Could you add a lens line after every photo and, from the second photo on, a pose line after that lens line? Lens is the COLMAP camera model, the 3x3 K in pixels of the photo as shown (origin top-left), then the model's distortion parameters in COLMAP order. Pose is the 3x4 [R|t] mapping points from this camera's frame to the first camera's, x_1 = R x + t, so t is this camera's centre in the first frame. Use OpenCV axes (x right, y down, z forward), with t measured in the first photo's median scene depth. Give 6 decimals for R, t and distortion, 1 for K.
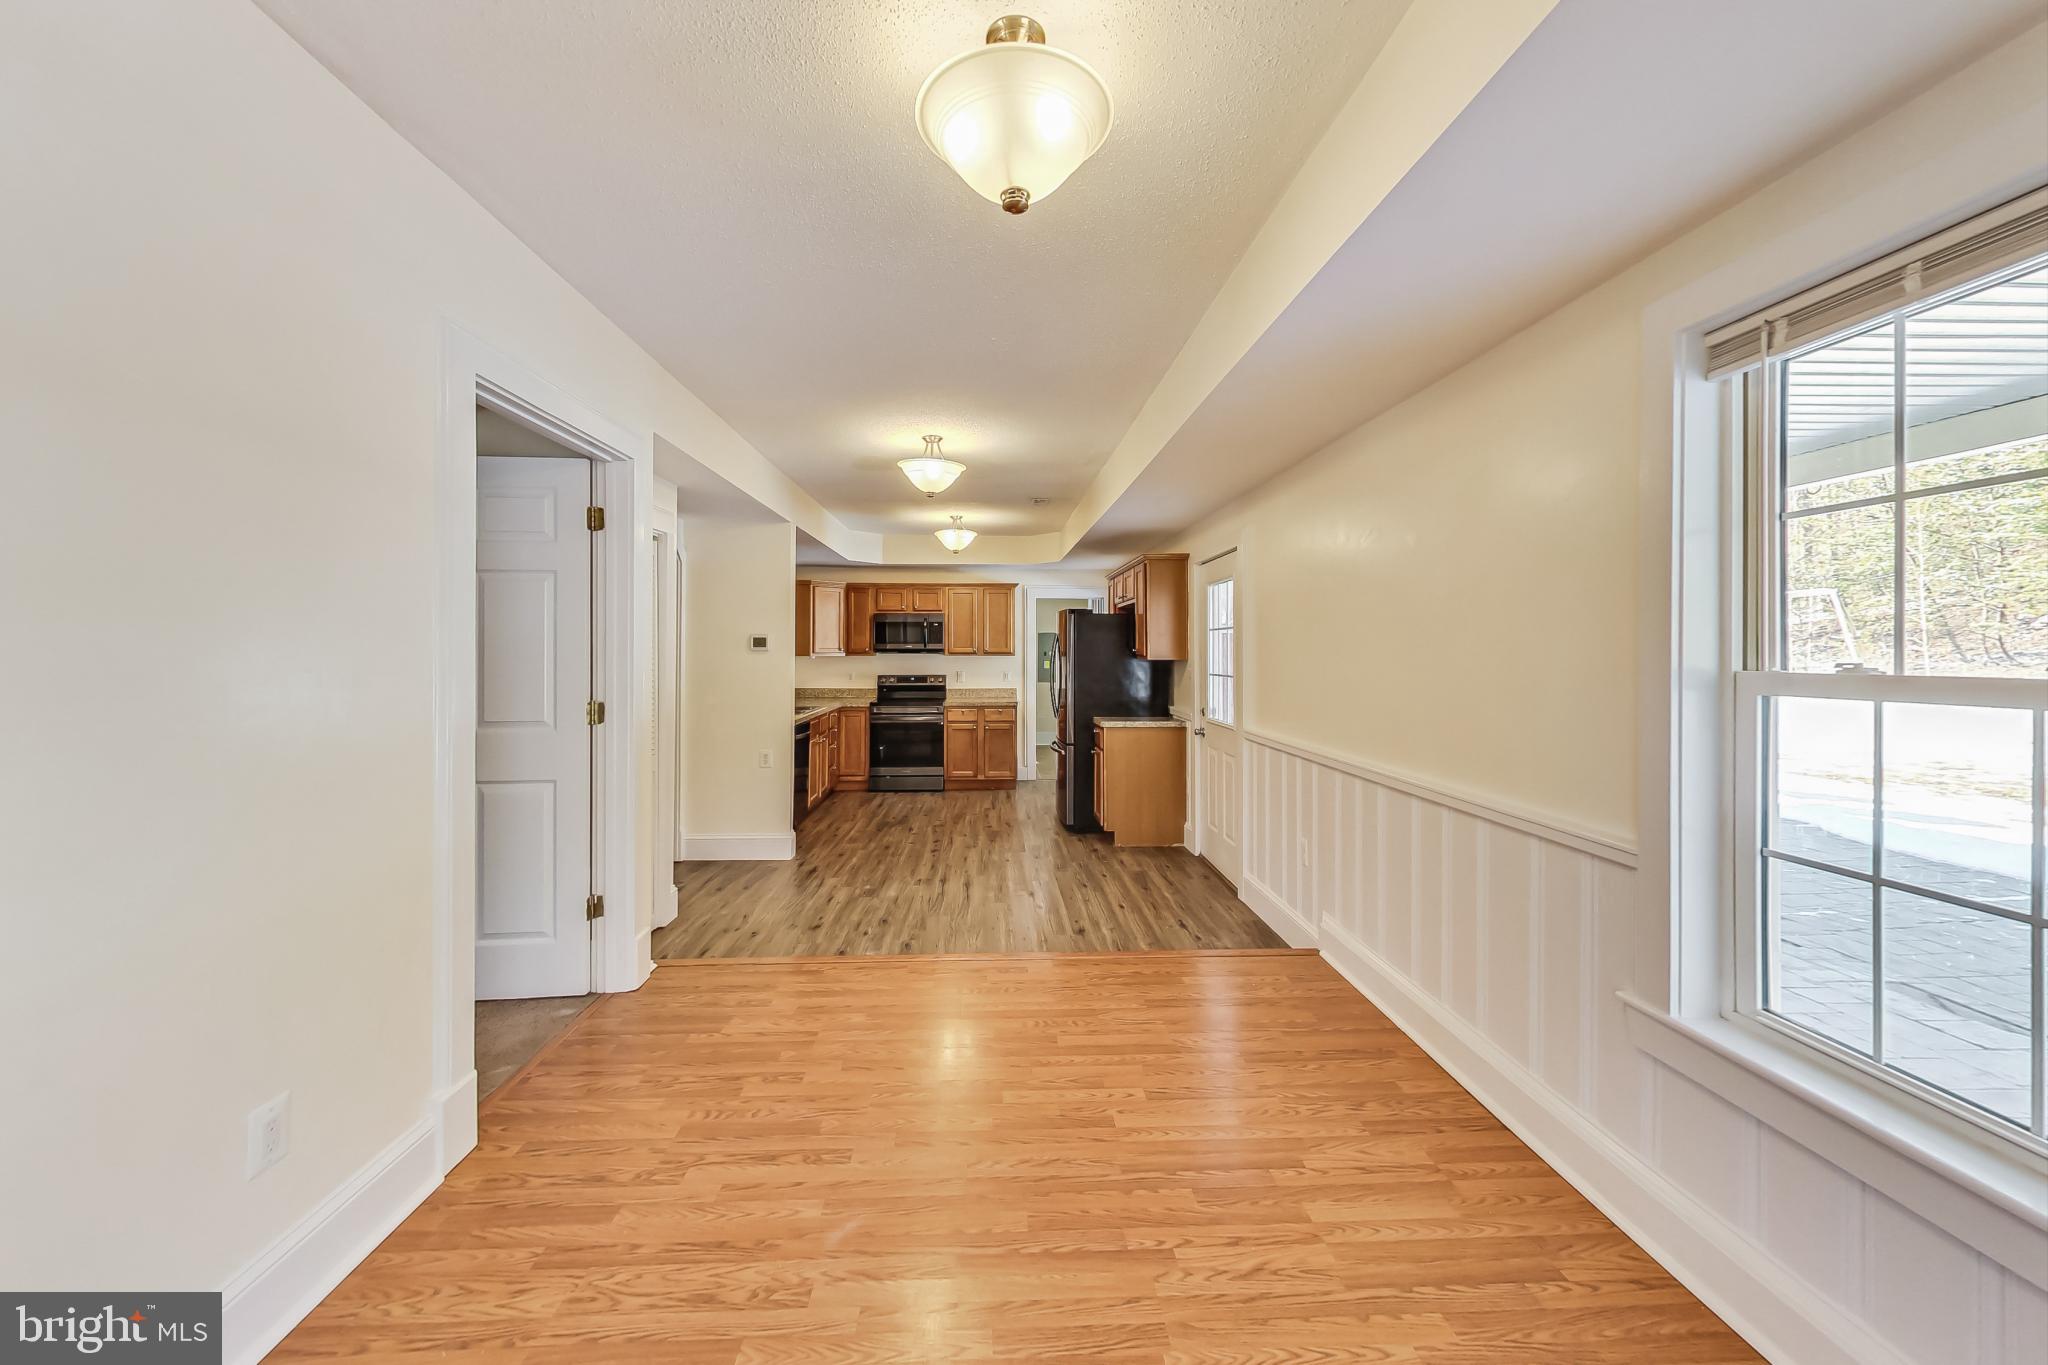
lens RADIAL K [[765.0, 0, 1013.4], [0, 765.0, 644.0], [0, 0, 1]] dist [0.002072, -0.000509]
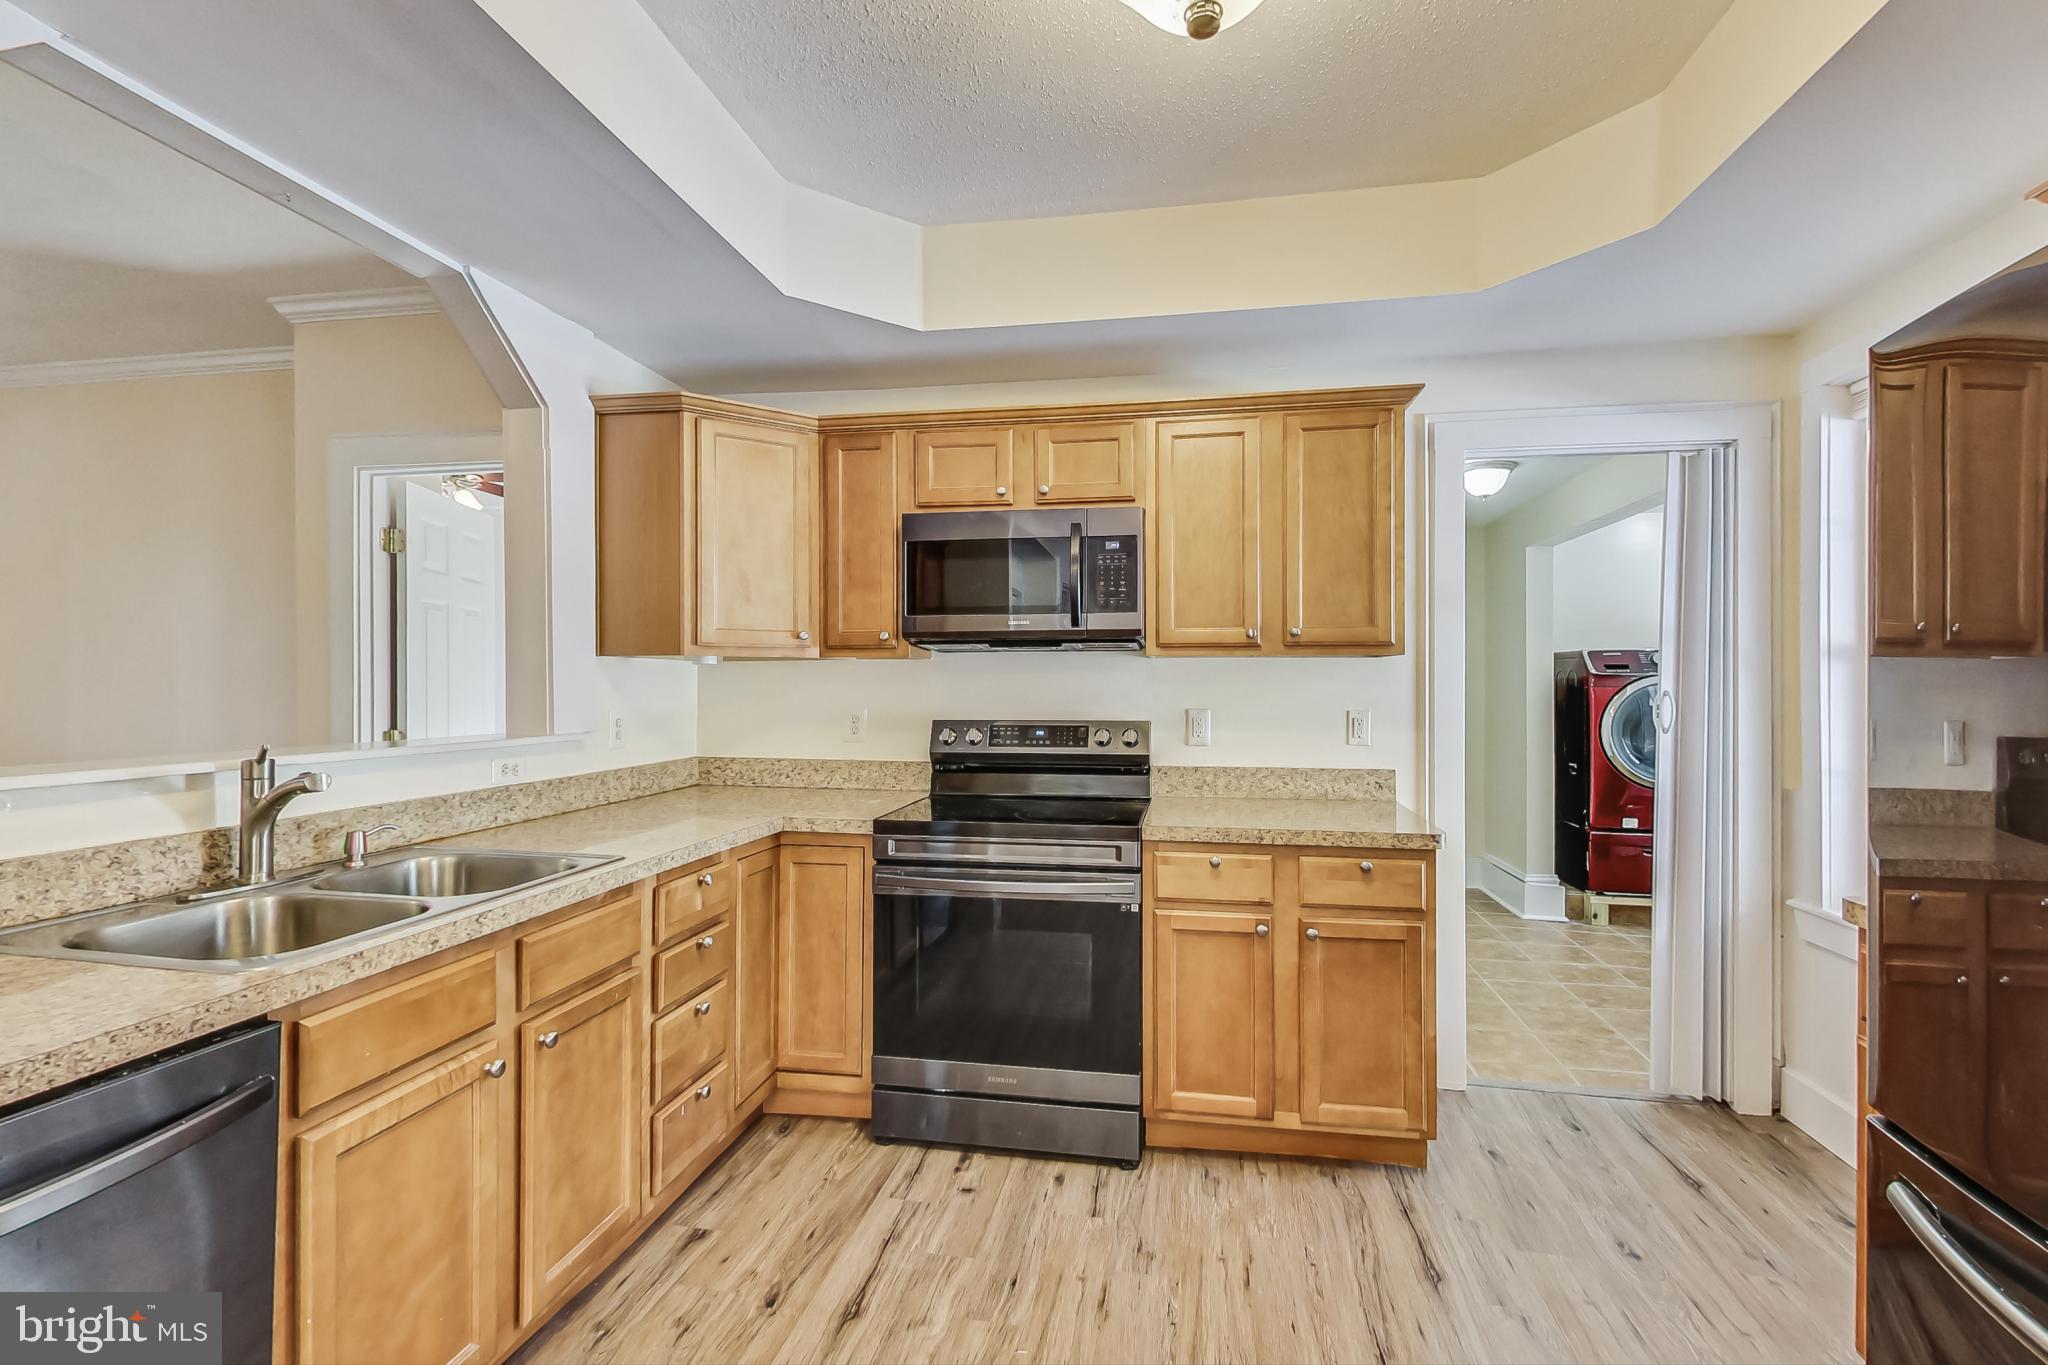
lens RADIAL K [[917.1, 0, 1016.7], [0, 917.1, 679.9], [0, 0, 1]] dist [0.000334, -0.000536]
pose [[0.972717, -0.002875, -0.231977, -0.059090], [0.003500, 0.999991, 0.002281, 0.024694], [0.231969, -0.003030, 0.972719, 0.677159]]
